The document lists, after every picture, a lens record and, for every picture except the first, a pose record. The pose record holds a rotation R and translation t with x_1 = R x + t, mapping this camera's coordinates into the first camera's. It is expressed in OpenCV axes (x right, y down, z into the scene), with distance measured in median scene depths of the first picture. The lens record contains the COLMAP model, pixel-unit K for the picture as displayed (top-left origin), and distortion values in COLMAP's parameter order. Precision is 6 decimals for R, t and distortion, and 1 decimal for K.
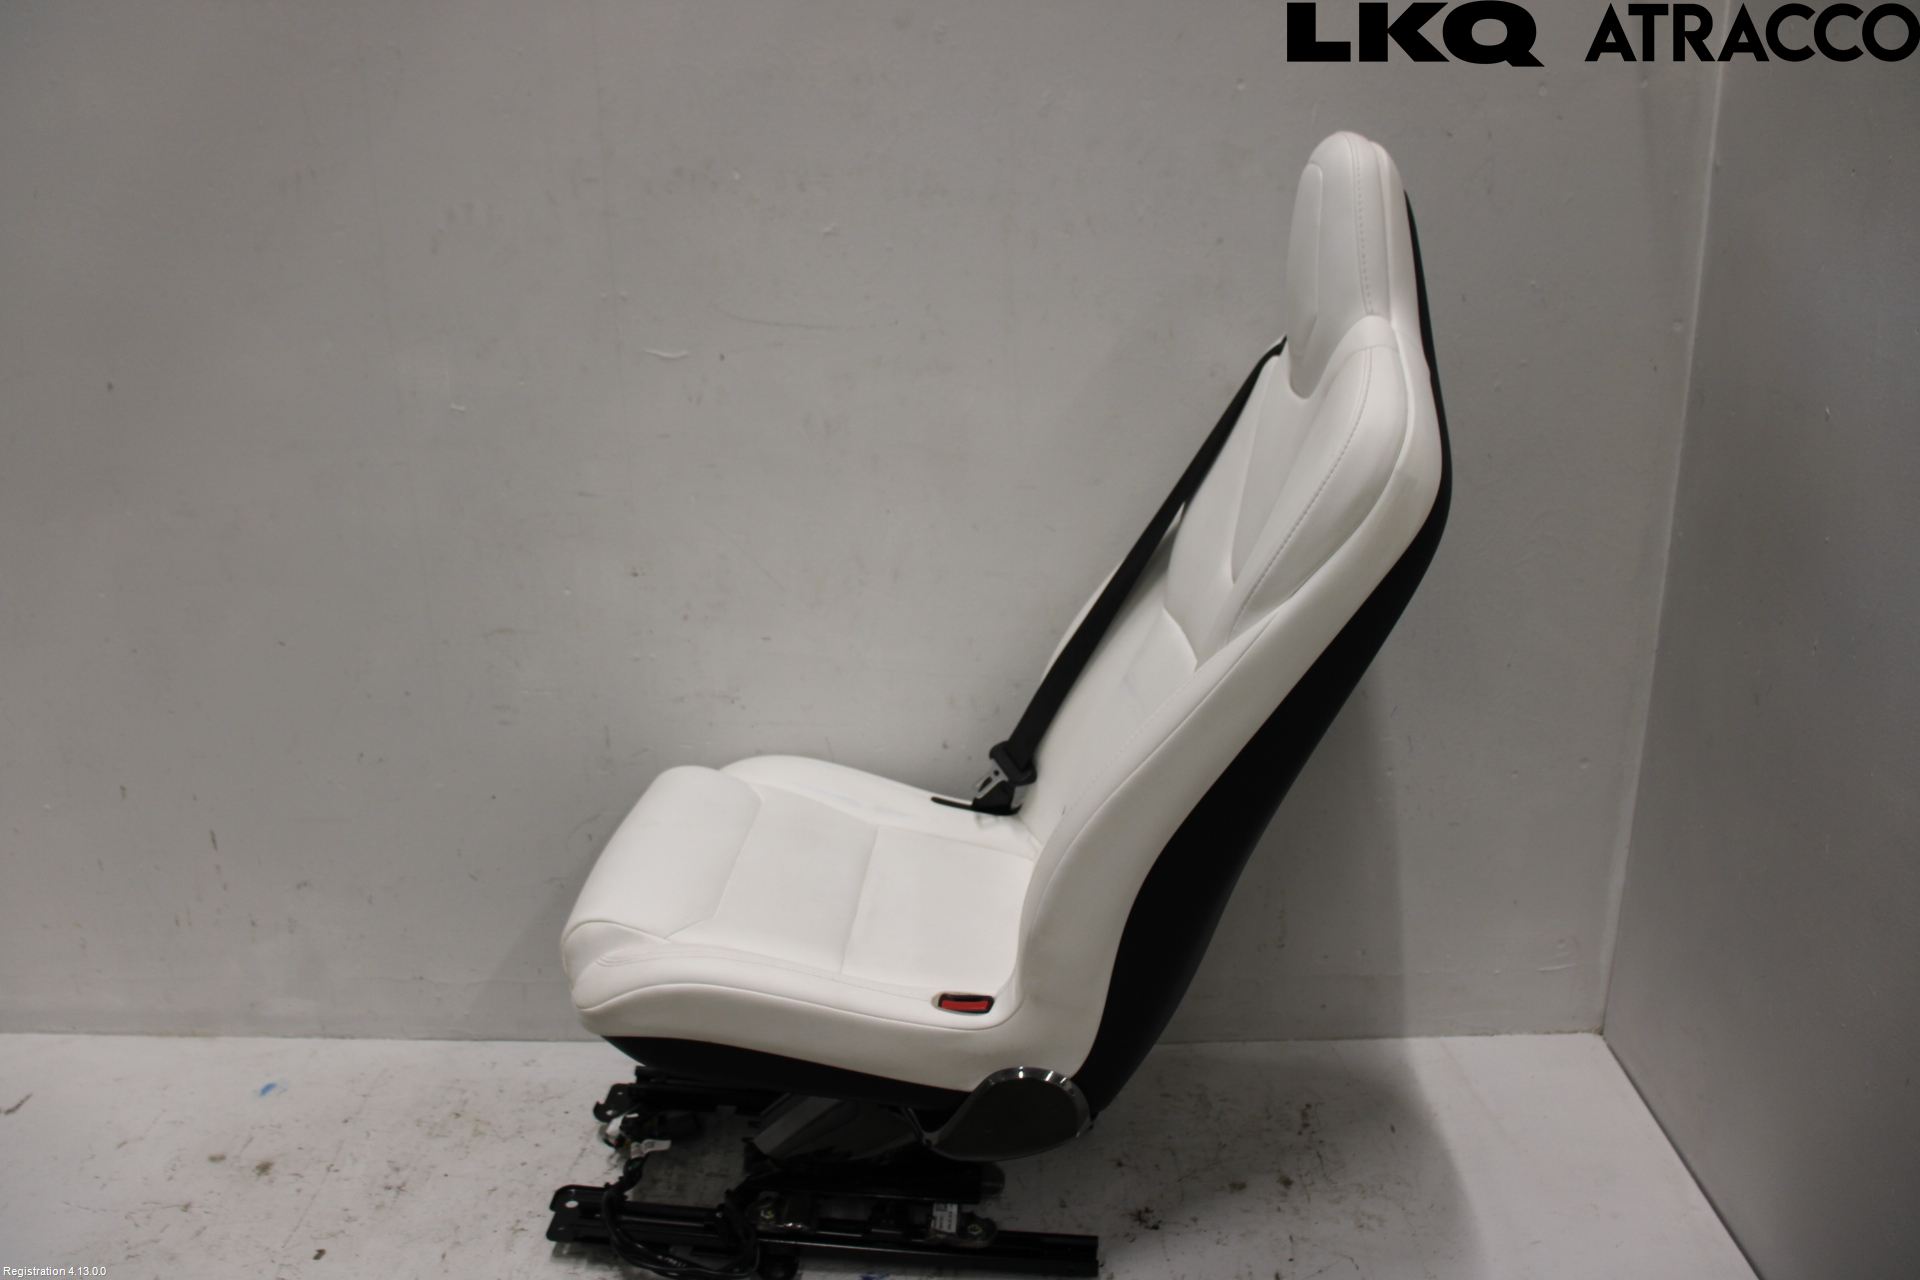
lens RADIAL K [[1635.0, 0, 957.2], [0, 1635.0, 591.5], [0, 0, 1]] dist [-0.170056, 0.135899]
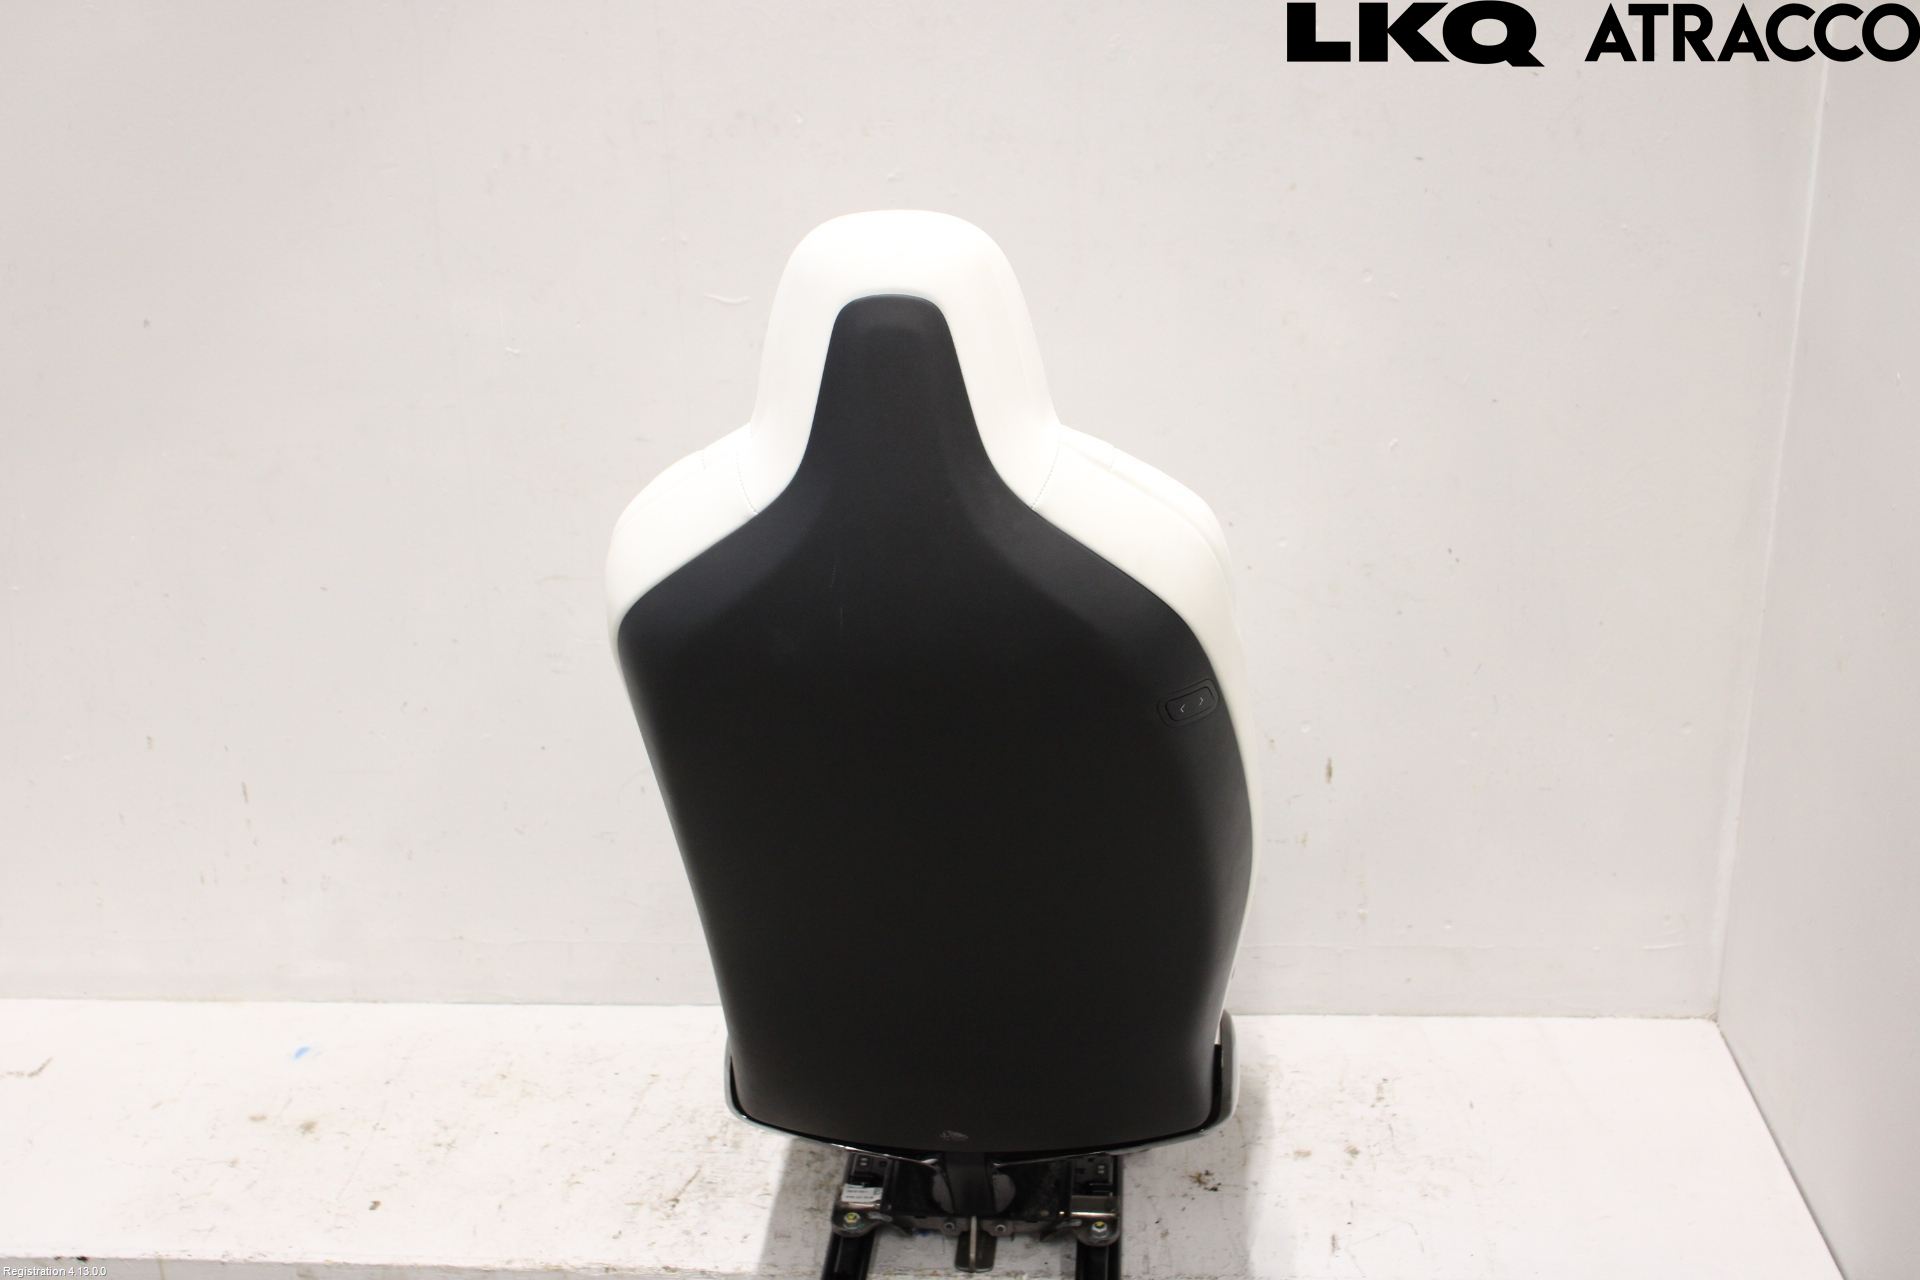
lens RADIAL K [[2264.6, 0, 951.3], [0, 2264.6, 598.0], [0, 0, 1]] dist [-0.024799, 0.020232]
pose [[0.998645, 0.008880, -0.051273, 0.027889], [-0.006242, 0.998659, 0.051384, -0.036472], [0.051660, -0.050994, 0.997362, -0.365470]]
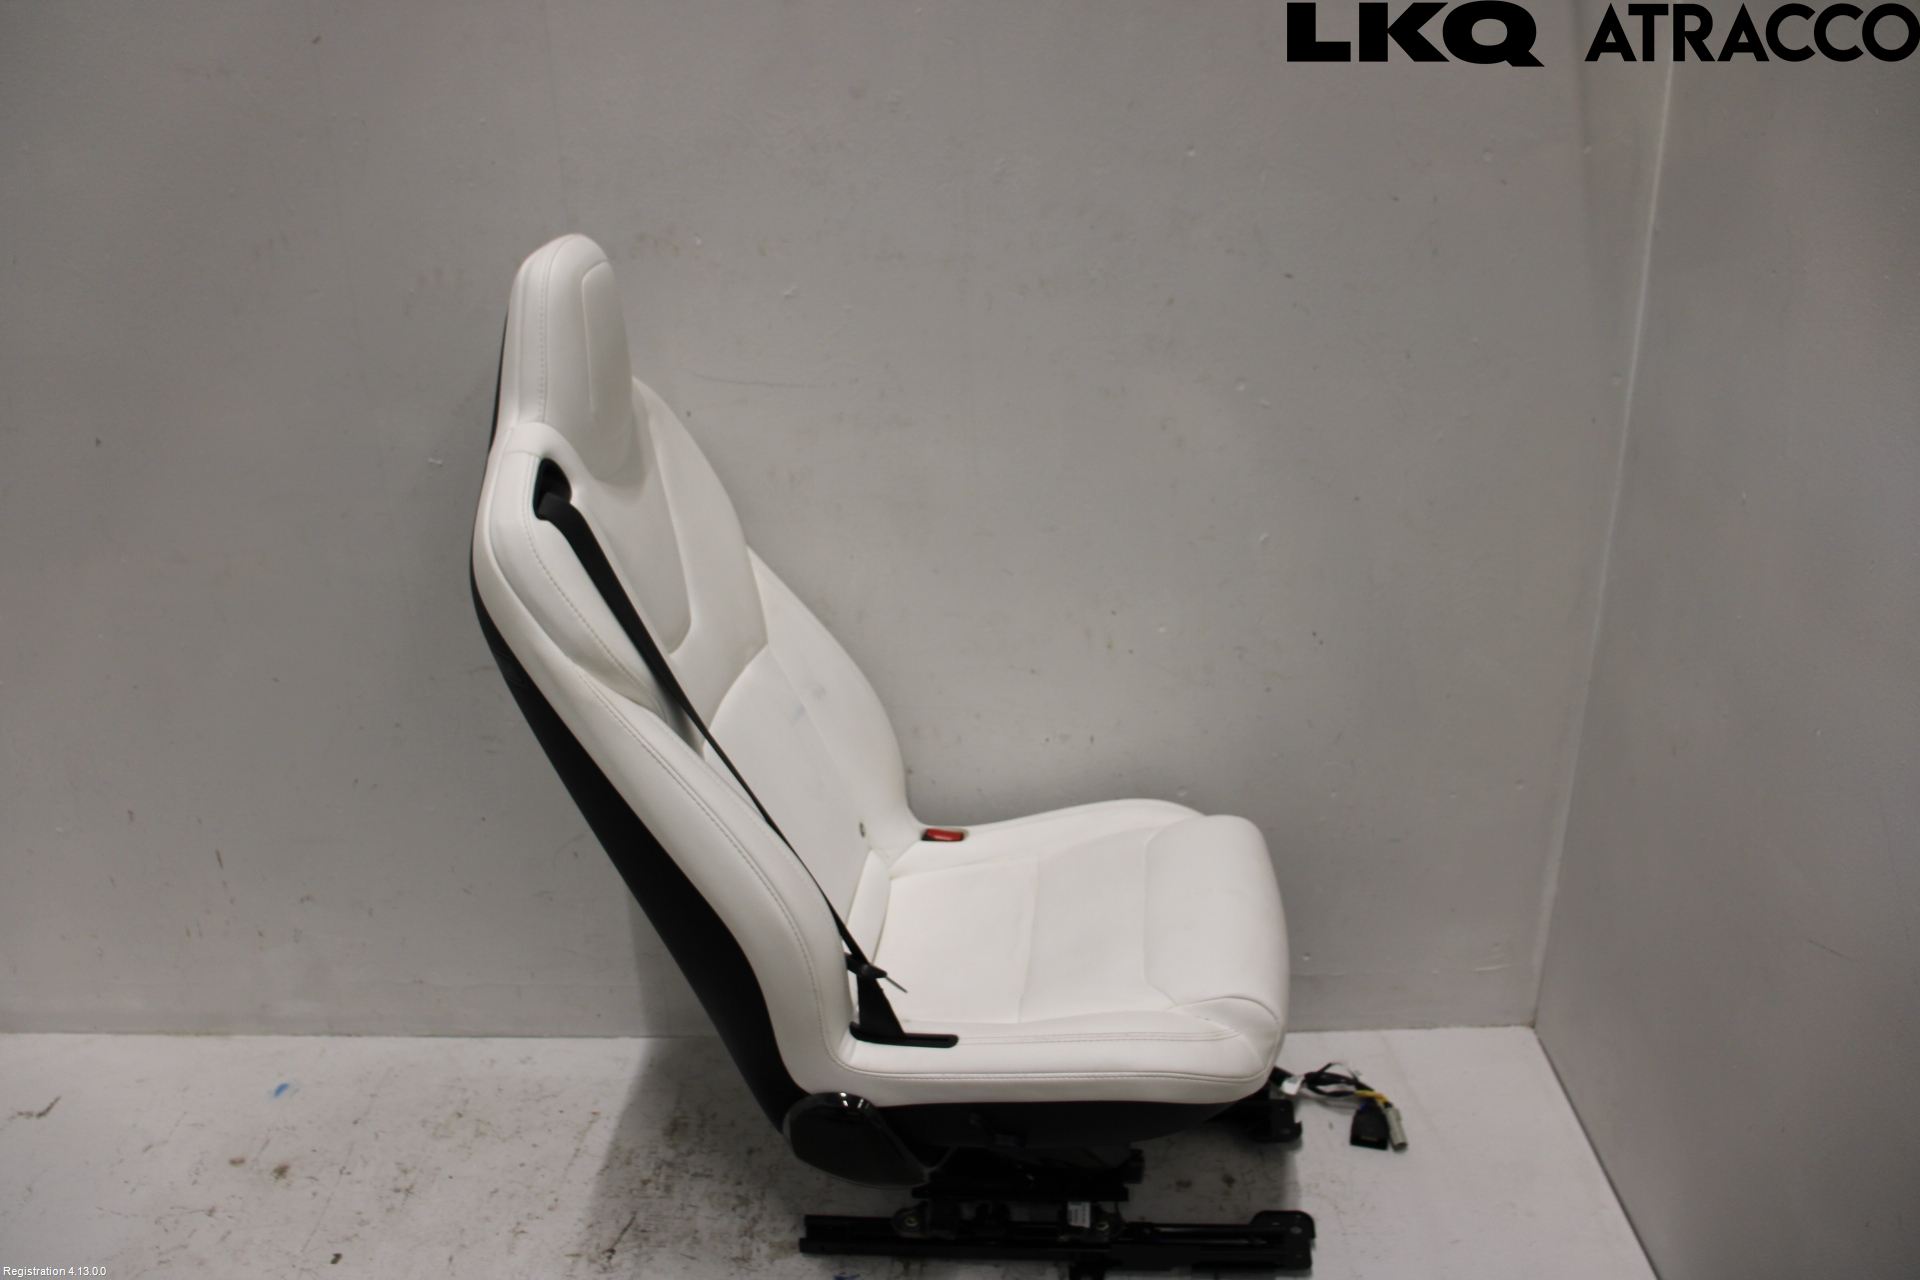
lens RADIAL K [[1644.9, 0, 969.3], [0, 1644.9, 591.1], [0, 0, 1]] dist [-0.172167, 0.134253]
pose [[0.999948, -0.007145, 0.007246, 0.024830], [0.006473, 0.996025, 0.088840, -0.121074], [-0.007852, -0.088788, 0.996020, -0.045519]]
